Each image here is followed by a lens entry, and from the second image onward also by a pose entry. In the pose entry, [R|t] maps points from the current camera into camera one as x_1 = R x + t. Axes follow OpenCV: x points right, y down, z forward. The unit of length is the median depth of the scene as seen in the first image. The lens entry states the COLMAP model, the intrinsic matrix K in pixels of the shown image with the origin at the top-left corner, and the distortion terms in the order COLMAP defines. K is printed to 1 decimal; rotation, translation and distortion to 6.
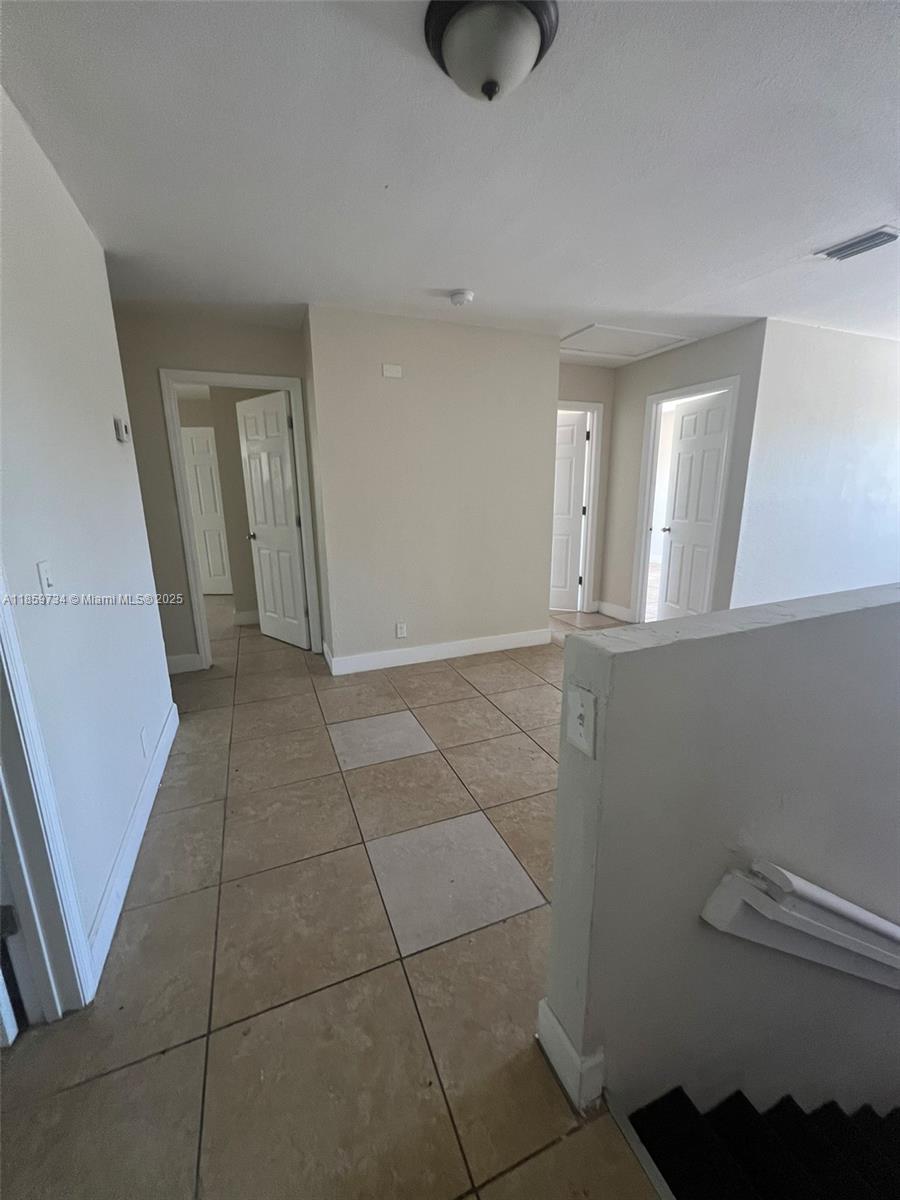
lens RADIAL K [[476.6, 0, 448.1], [0, 476.6, 599.3], [0, 0, 1]] dist [0.002305, -0.000020]
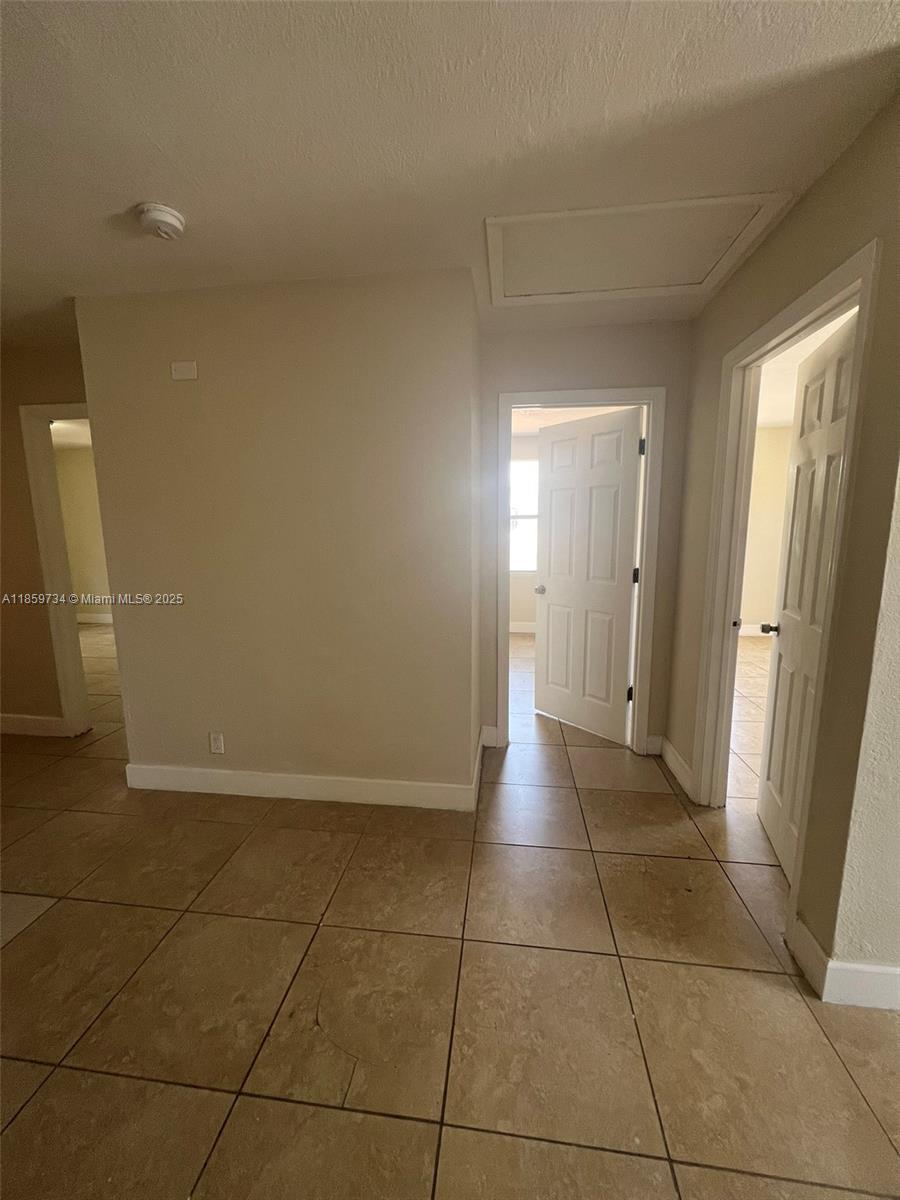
lens RADIAL K [[476.6, 0, 450.0], [0, 476.6, 598.0], [0, 0, 1]] dist [0.002305, -0.000020]
pose [[0.871898, 0.077747, -0.483477, 0.406771], [-0.113724, 0.992470, -0.045490, -0.118402], [0.476300, 0.094645, 0.874174, 0.435385]]
